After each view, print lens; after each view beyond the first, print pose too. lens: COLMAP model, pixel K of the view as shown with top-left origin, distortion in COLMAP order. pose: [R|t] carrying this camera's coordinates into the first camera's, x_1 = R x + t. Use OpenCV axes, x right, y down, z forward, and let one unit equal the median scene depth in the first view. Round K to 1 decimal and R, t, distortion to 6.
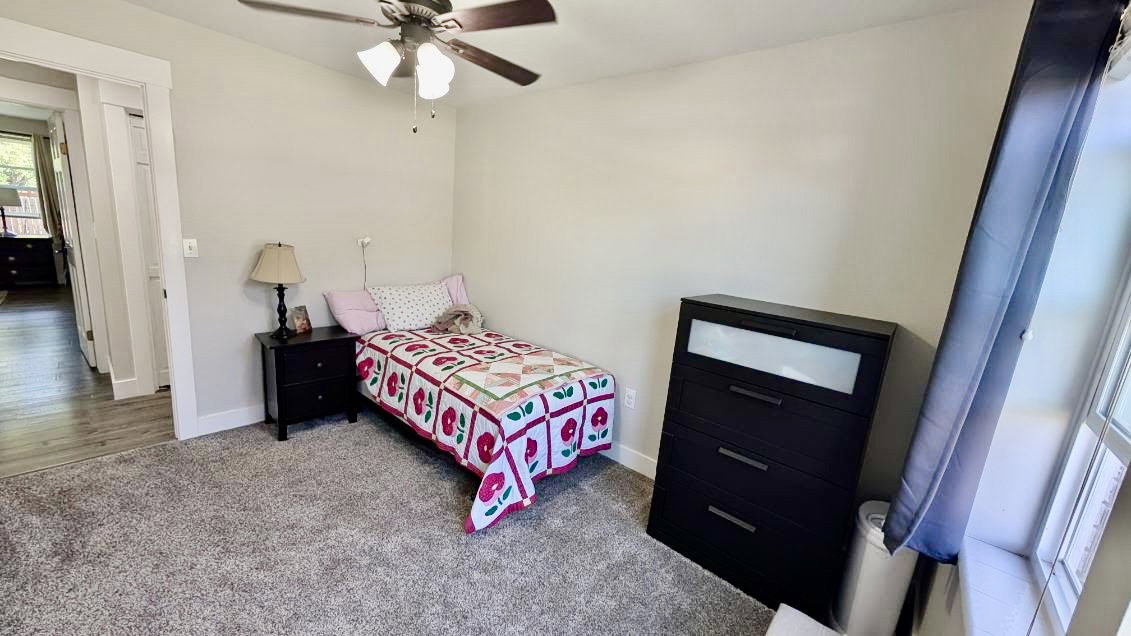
lens RADIAL K [[418.7, 0, 563.2], [0, 418.7, 319.1], [0, 0, 1]] dist [-0.003701, 0.000121]
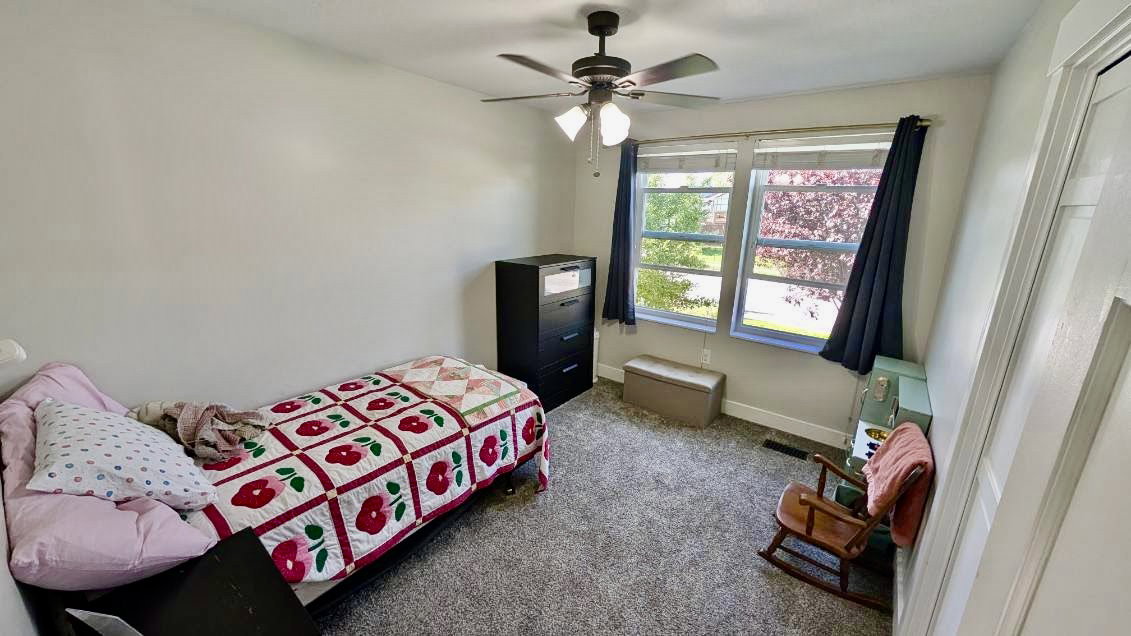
lens RADIAL K [[418.7, 0, 562.8], [0, 418.7, 316.2], [0, 0, 1]] dist [-0.003701, 0.000121]
pose [[-0.055089, -0.341815, 0.938151, -0.913076], [0.175643, 0.921609, 0.346102, -0.291947], [-0.982911, 0.183846, 0.009267, 0.653130]]
